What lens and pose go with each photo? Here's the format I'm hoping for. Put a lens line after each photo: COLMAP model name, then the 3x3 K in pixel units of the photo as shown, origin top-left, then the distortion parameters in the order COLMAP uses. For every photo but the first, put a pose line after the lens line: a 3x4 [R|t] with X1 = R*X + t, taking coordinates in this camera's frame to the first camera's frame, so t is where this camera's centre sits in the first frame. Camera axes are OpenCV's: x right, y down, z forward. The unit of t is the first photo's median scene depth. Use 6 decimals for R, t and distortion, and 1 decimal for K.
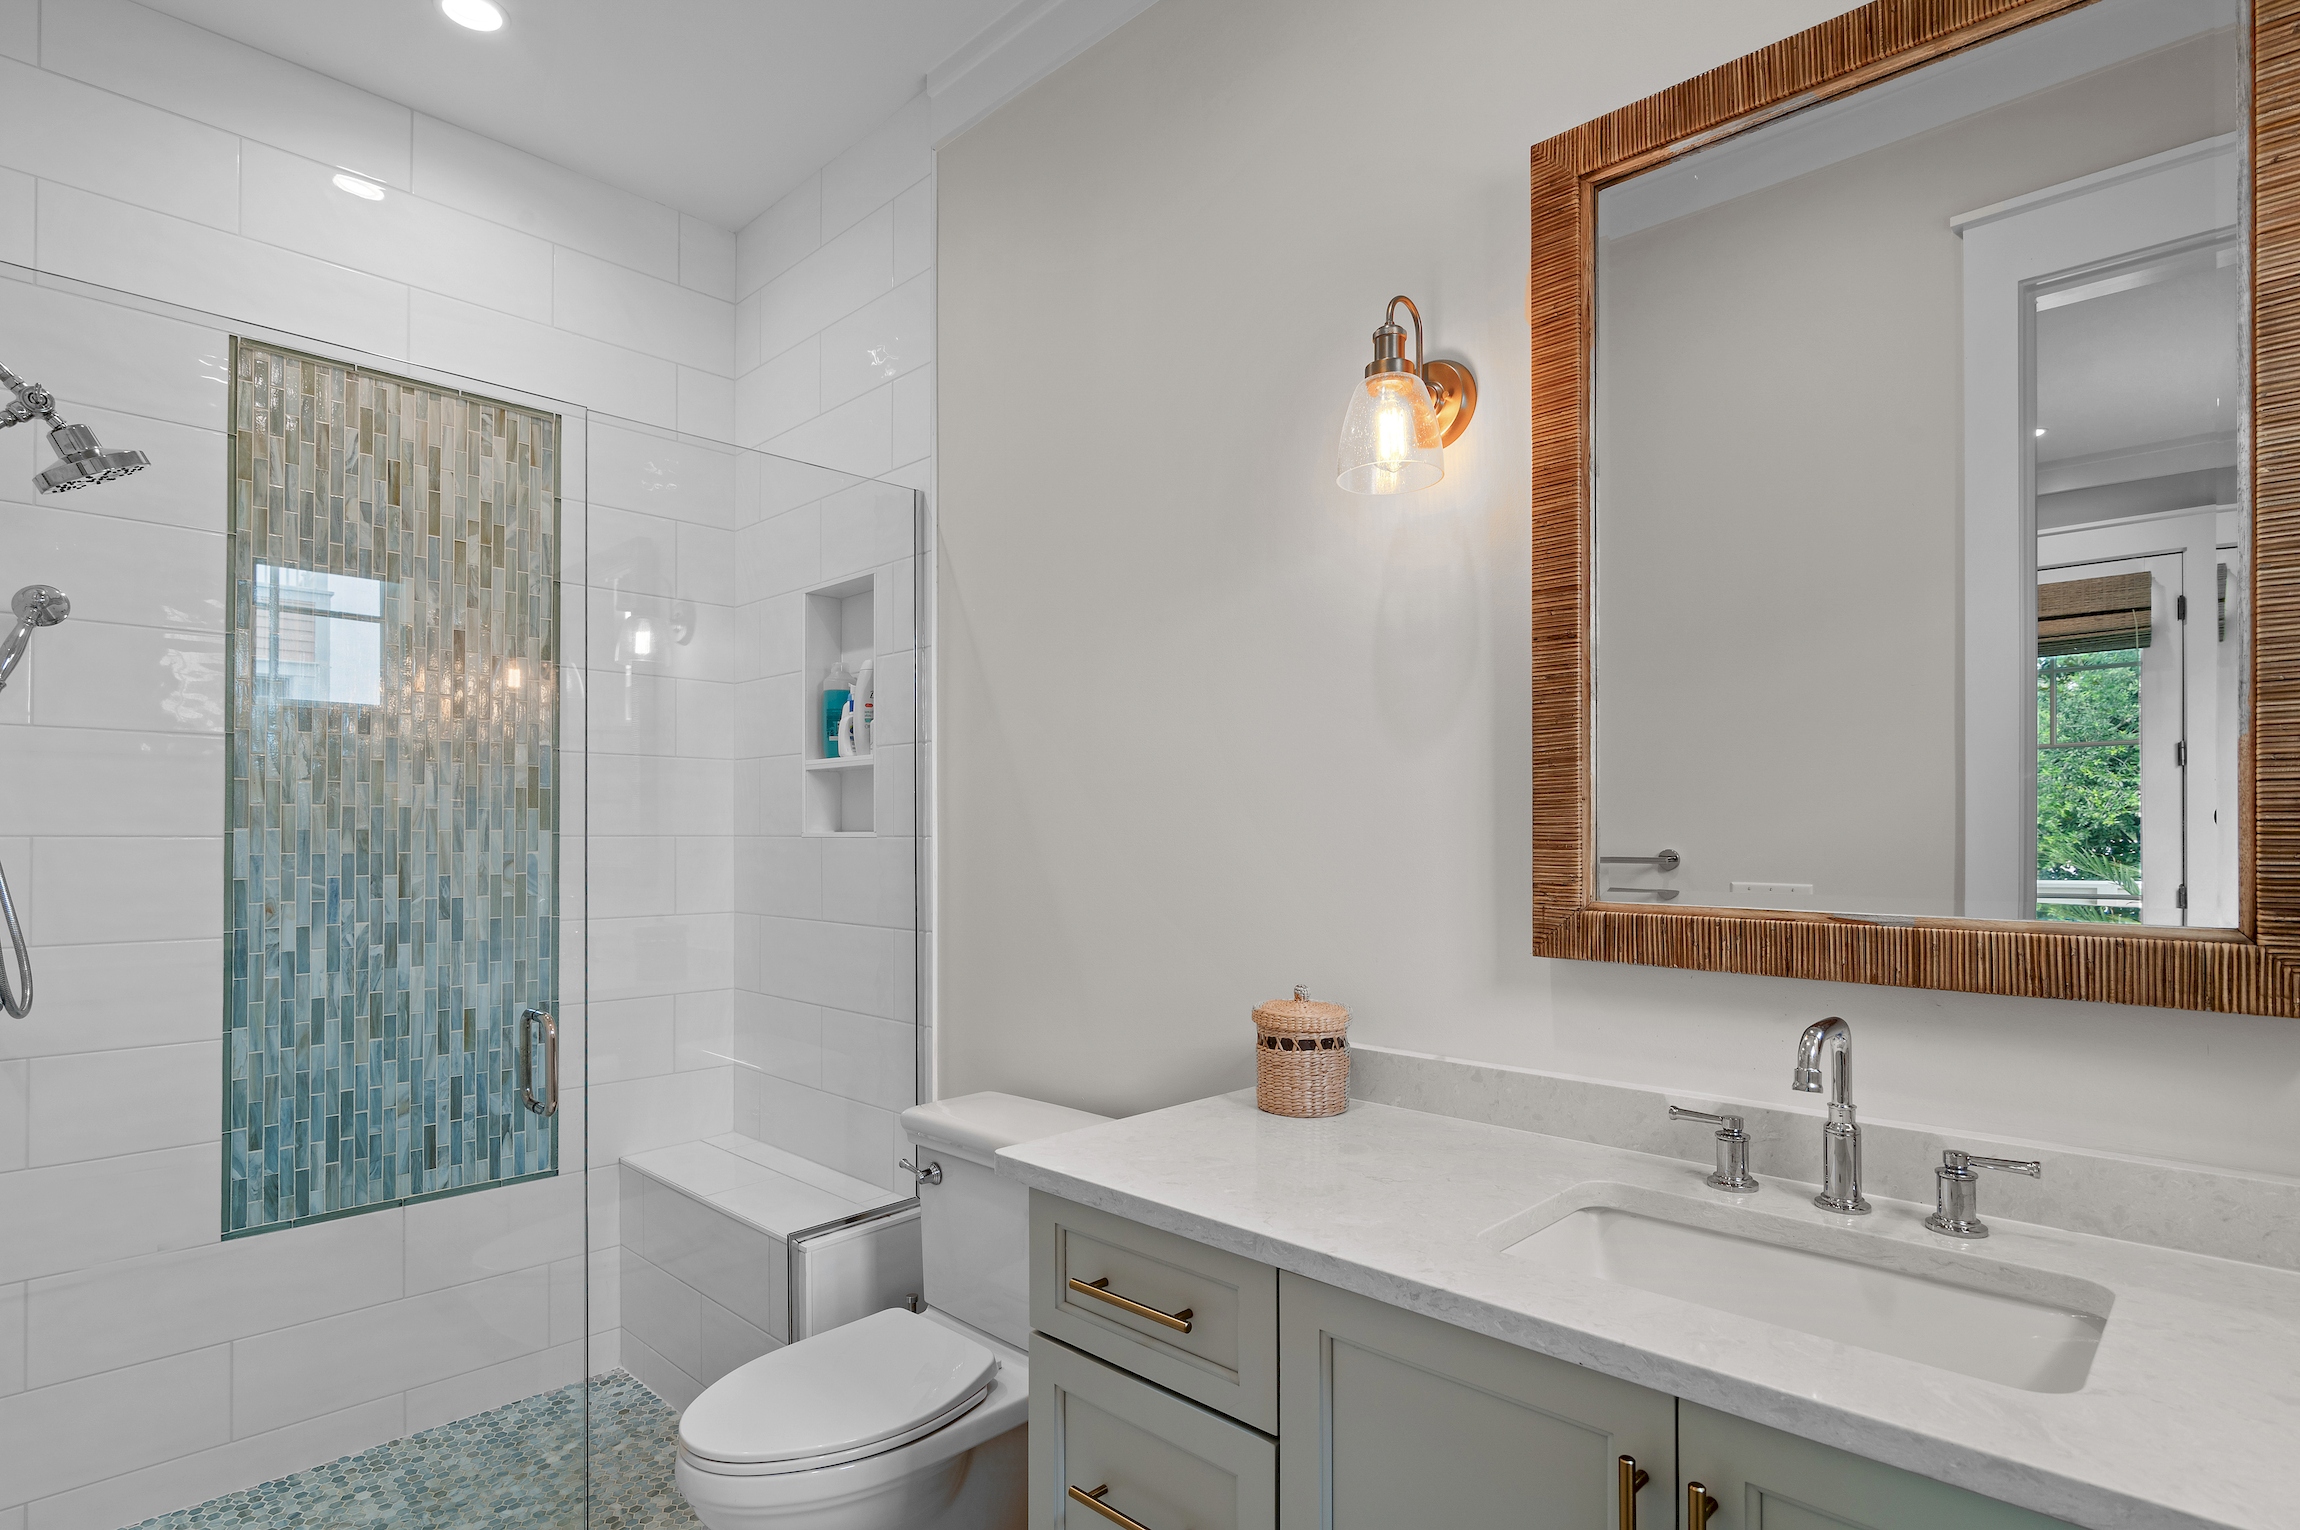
lens RADIAL K [[1146.8, 0, 1155.2], [0, 1146.8, 815.3], [0, 0, 1]] dist [0.003271, -0.000073]
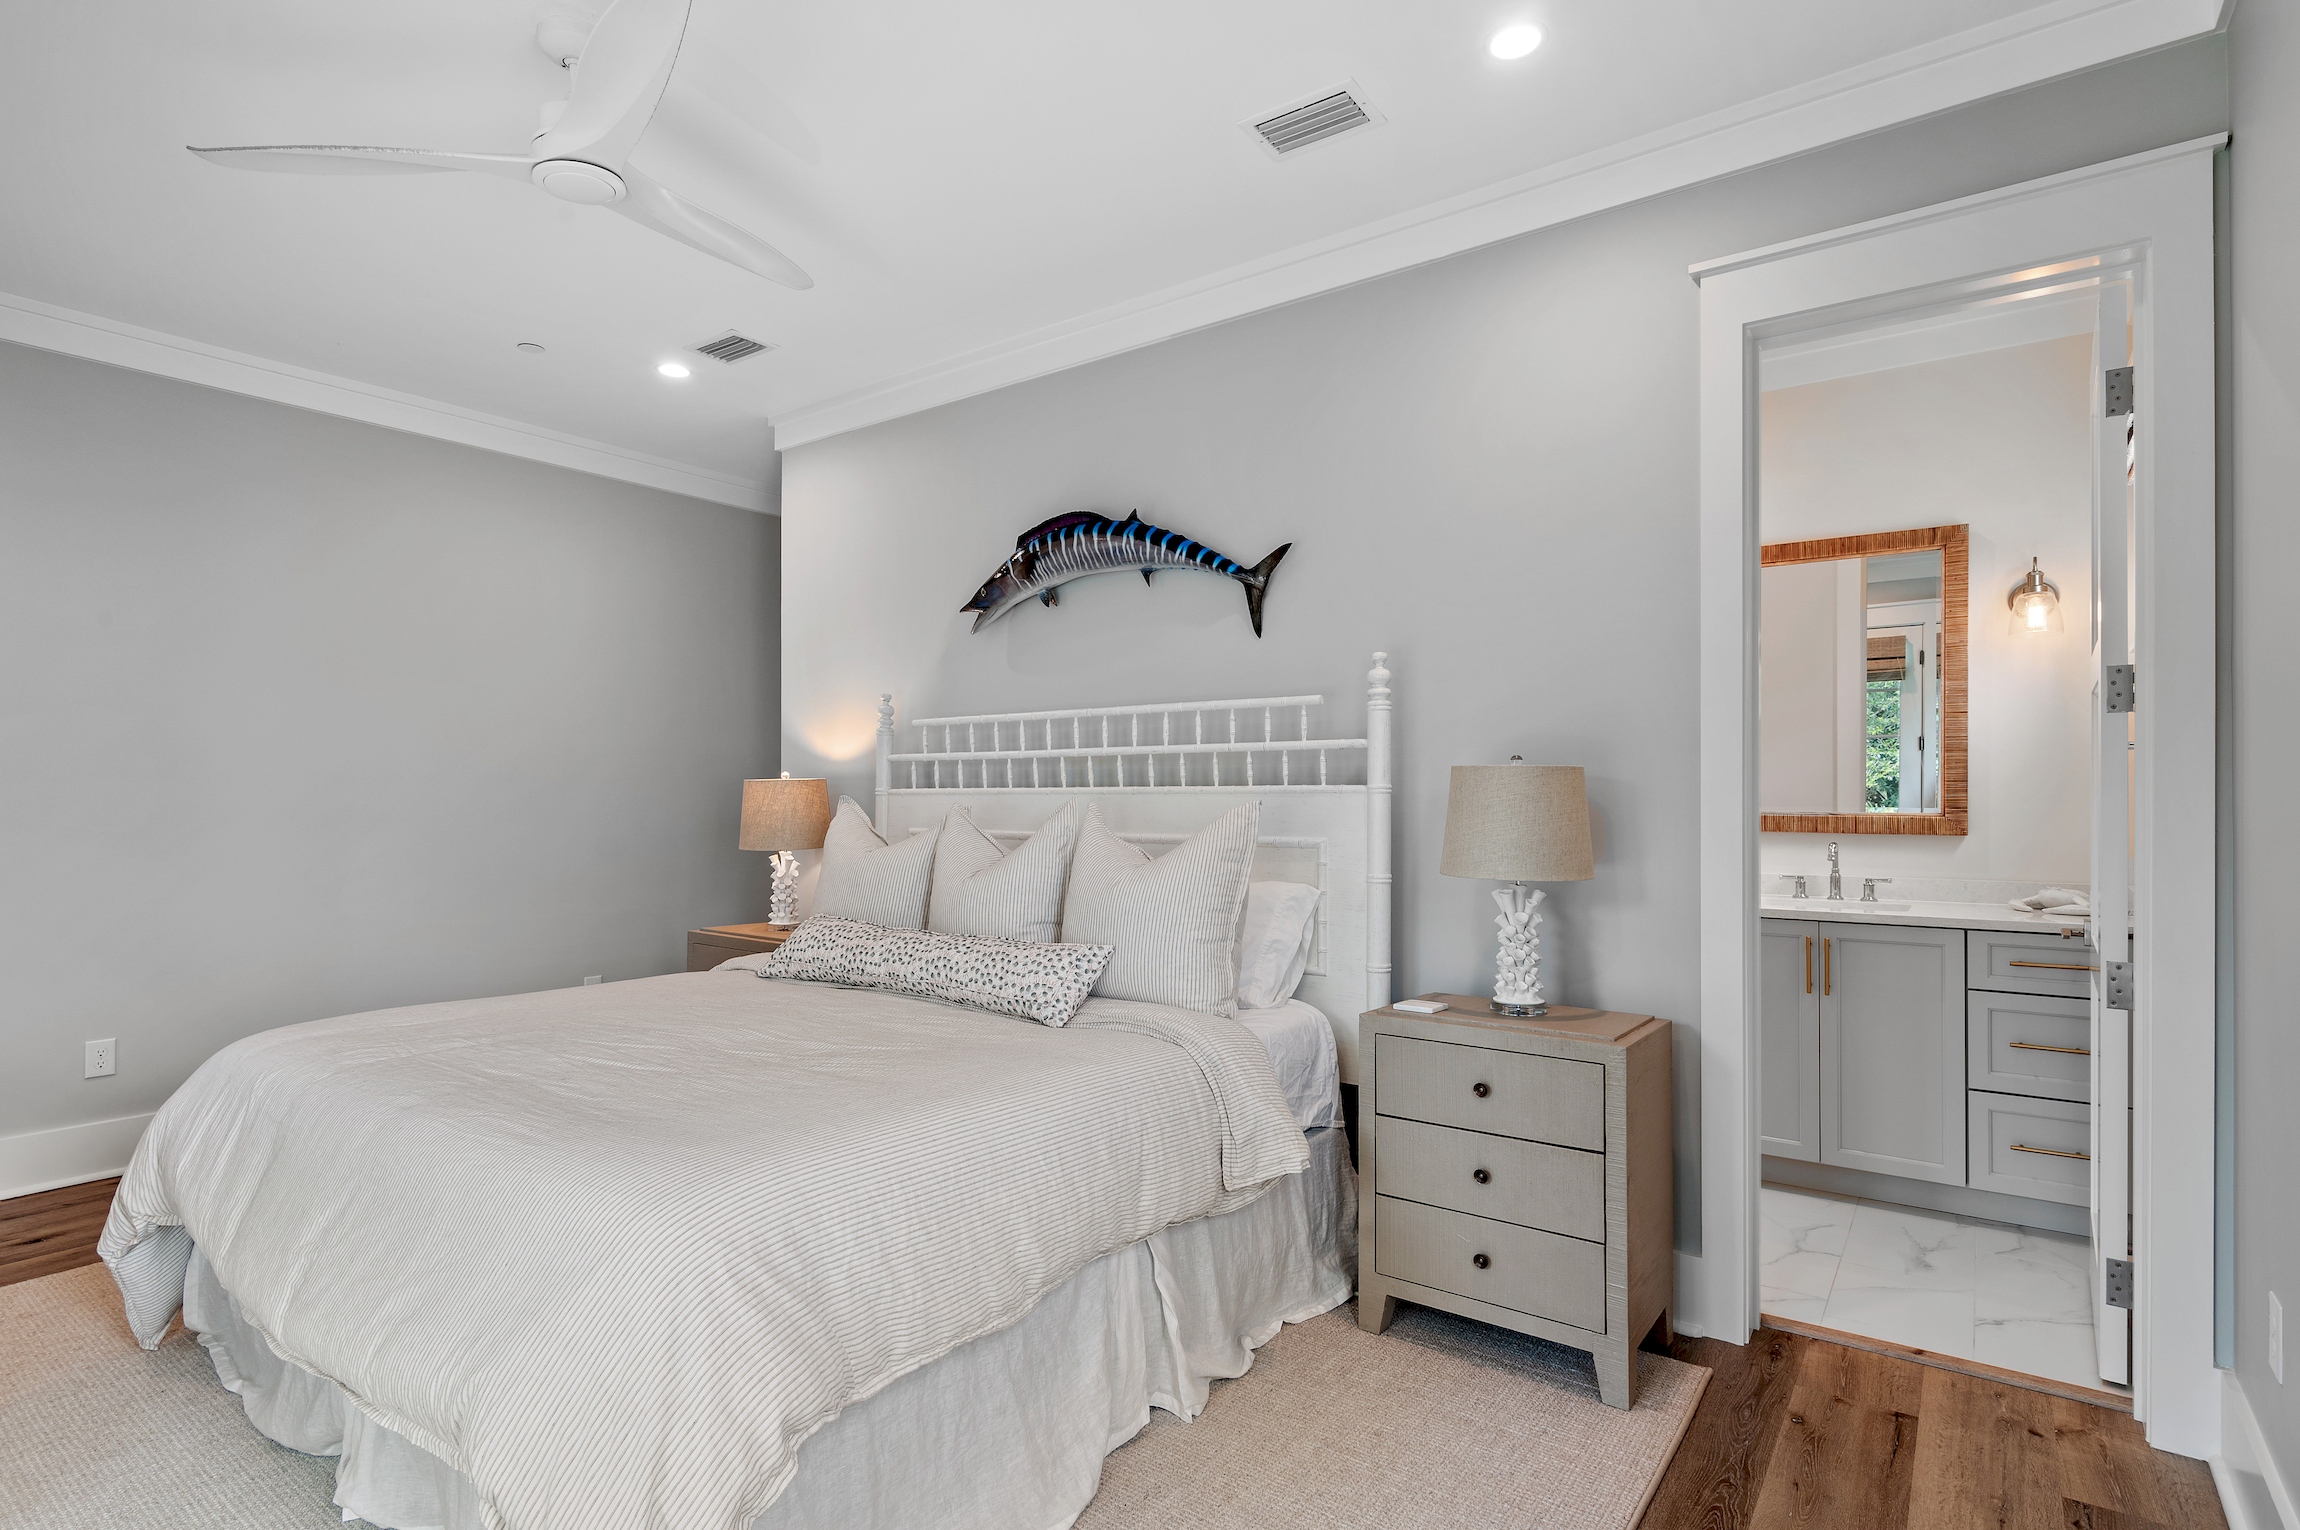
lens RADIAL K [[1136.7, 0, 1145.8], [0, 1136.7, 773.5], [0, 0, 1]] dist [-0.000649, -0.000309]
pose [[0.991153, 0.004326, 0.132655, -1.680229], [-0.004185, 0.999990, -0.001344, -0.012355], [-0.132660, 0.000777, 0.991161, -1.846211]]
